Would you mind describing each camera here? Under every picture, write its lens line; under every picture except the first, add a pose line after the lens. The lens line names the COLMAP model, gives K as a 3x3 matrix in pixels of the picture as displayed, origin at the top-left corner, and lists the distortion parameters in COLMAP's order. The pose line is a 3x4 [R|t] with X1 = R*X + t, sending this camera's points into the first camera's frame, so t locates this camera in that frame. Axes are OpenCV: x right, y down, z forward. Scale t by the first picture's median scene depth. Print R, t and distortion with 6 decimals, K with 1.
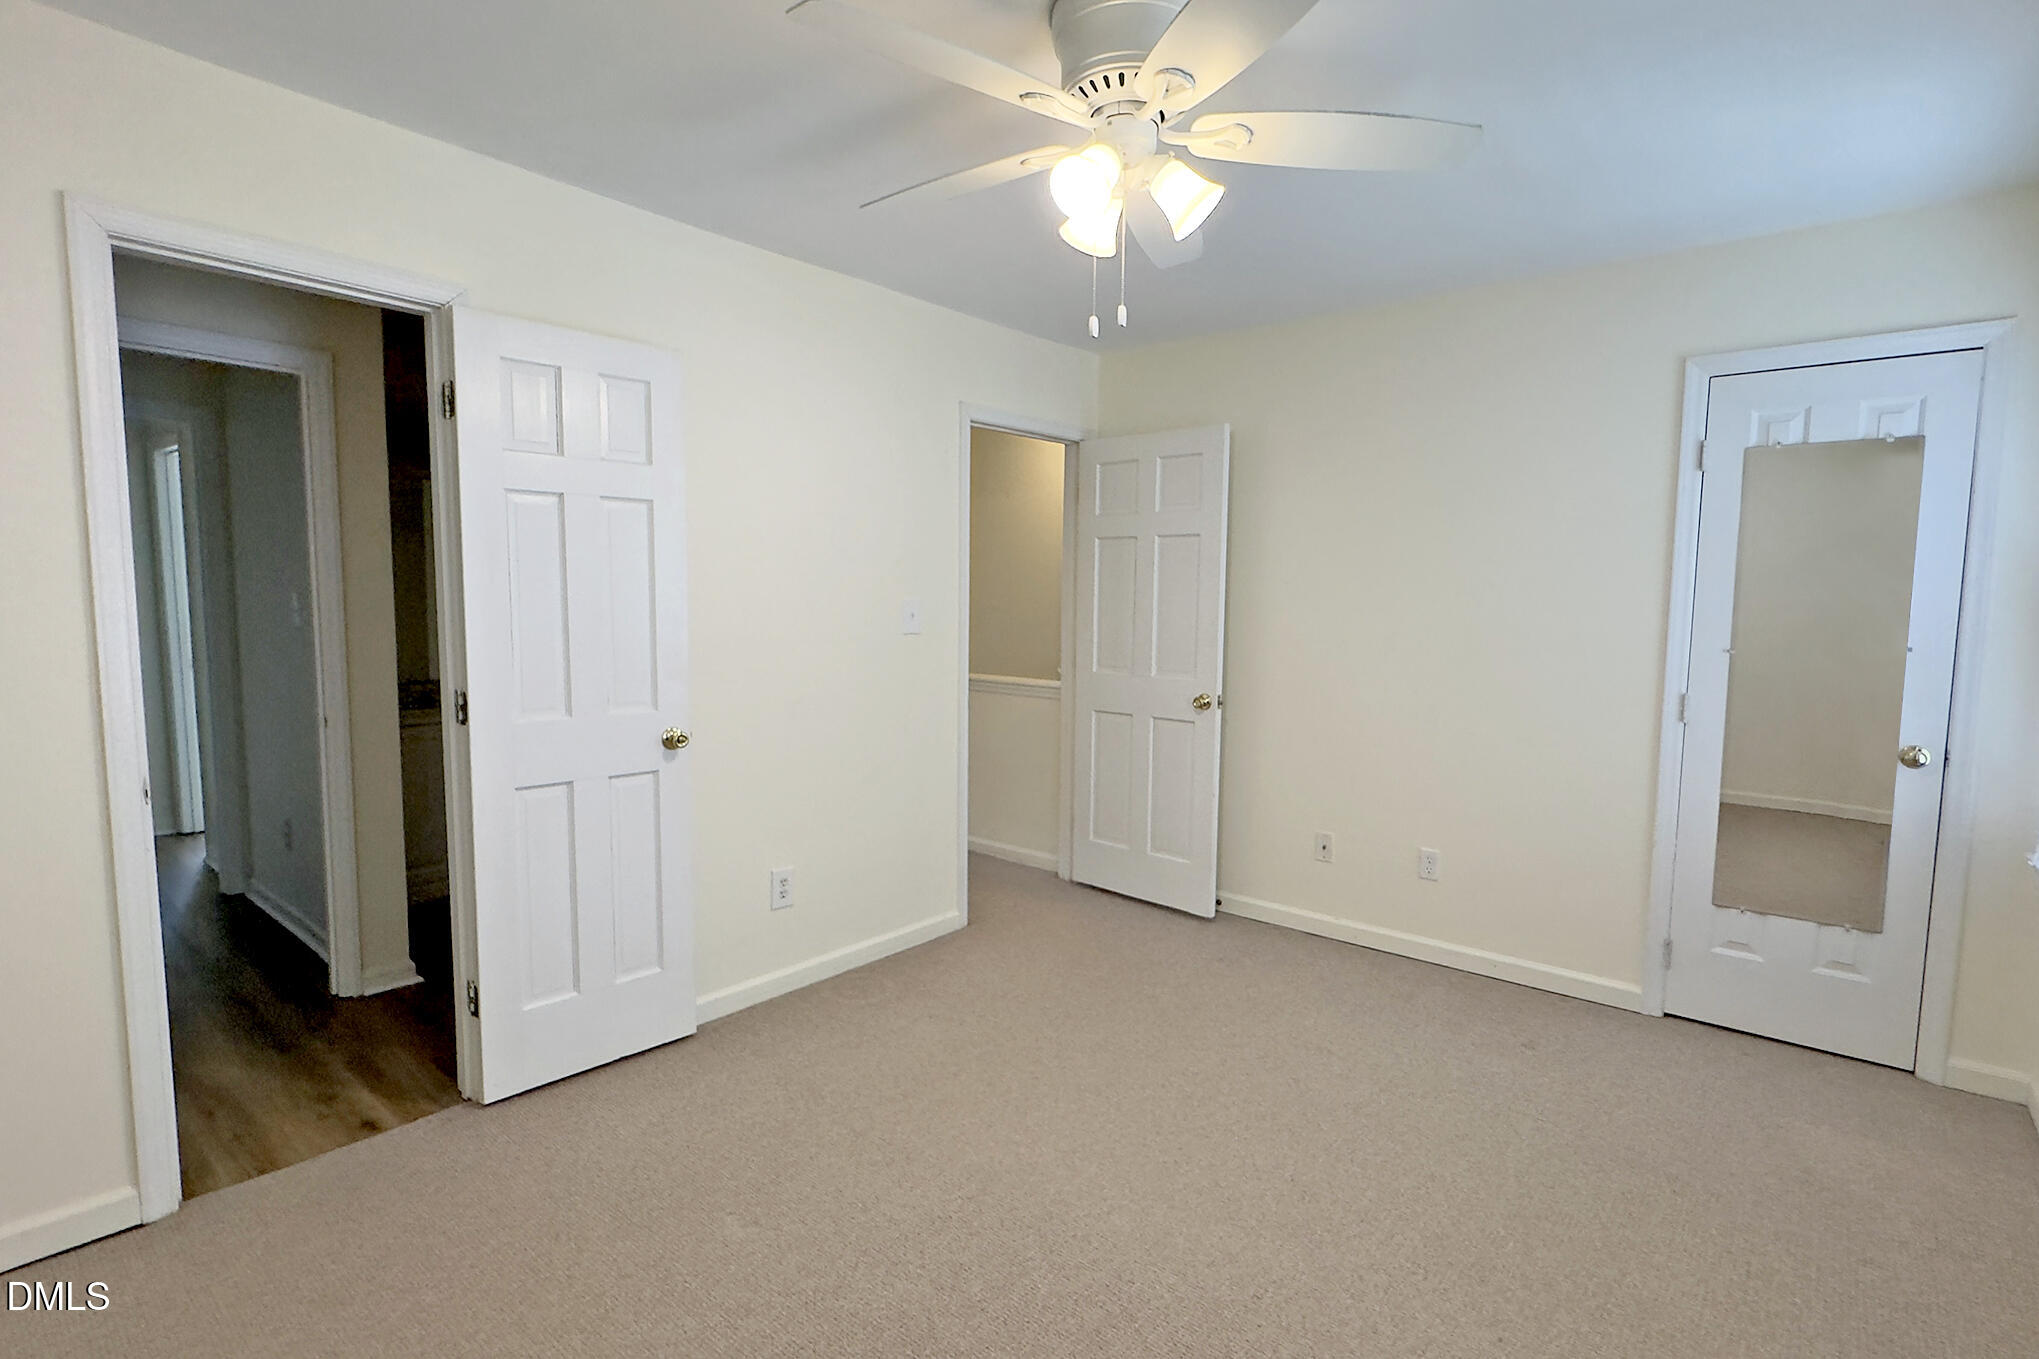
lens RADIAL K [[956.9, 0, 972.3], [0, 956.9, 670.4], [0, 0, 1]] dist [-0.000435, -0.000260]
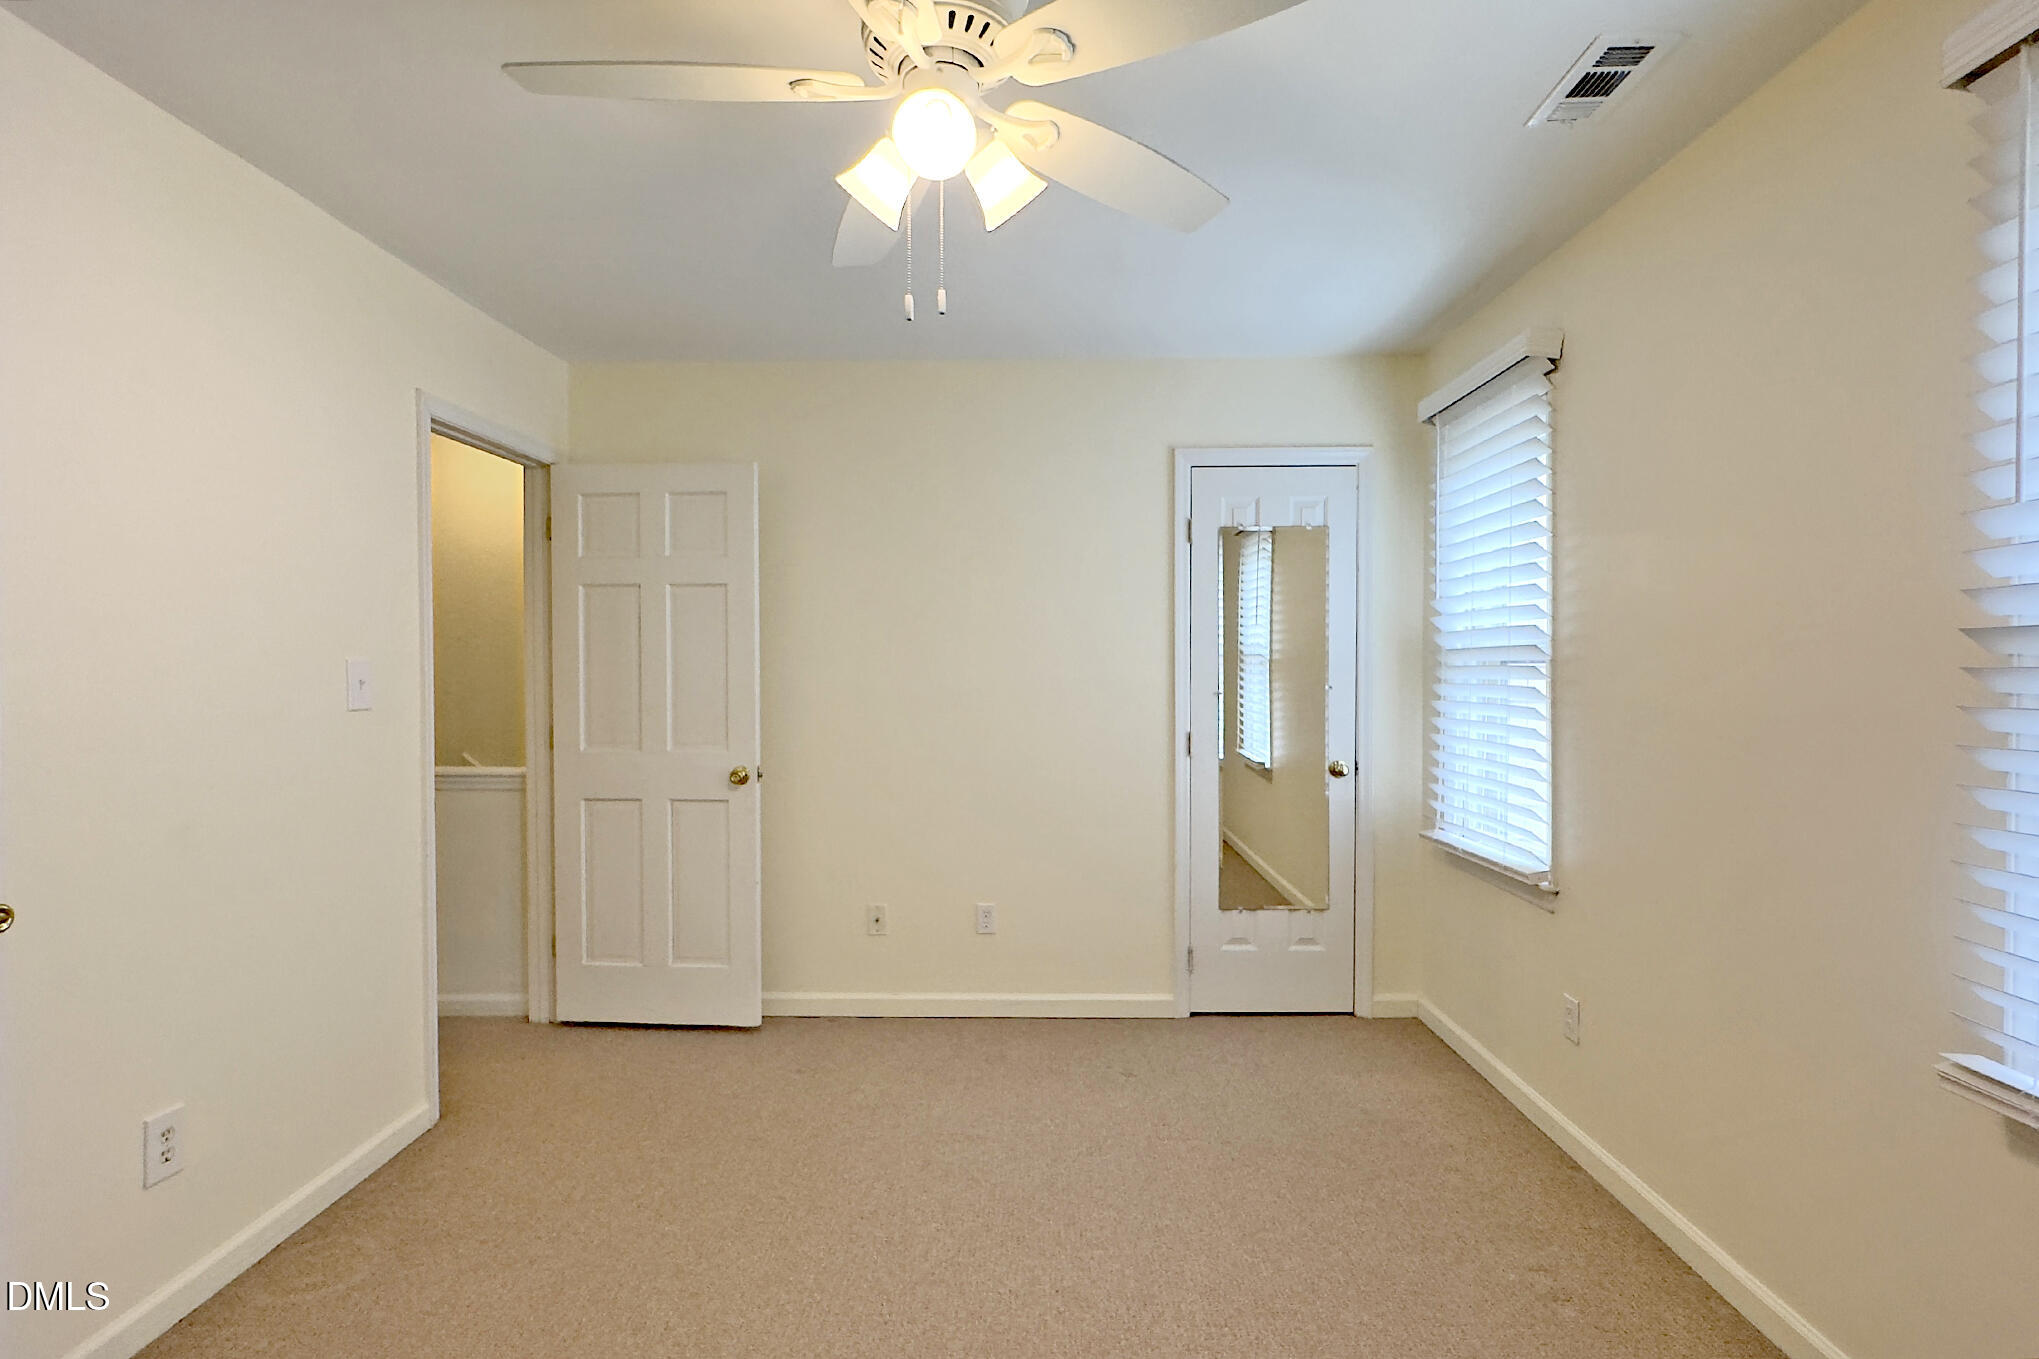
lens RADIAL K [[1014.1, 0, 1008.6], [0, 1014.1, 675.5], [0, 0, 1]] dist [-0.001011, 0.000871]
pose [[0.770525, -0.019982, 0.637096, -0.175838], [0.061598, 0.997165, -0.043223, -0.003754], [-0.634426, 0.072549, 0.769572, 0.150040]]
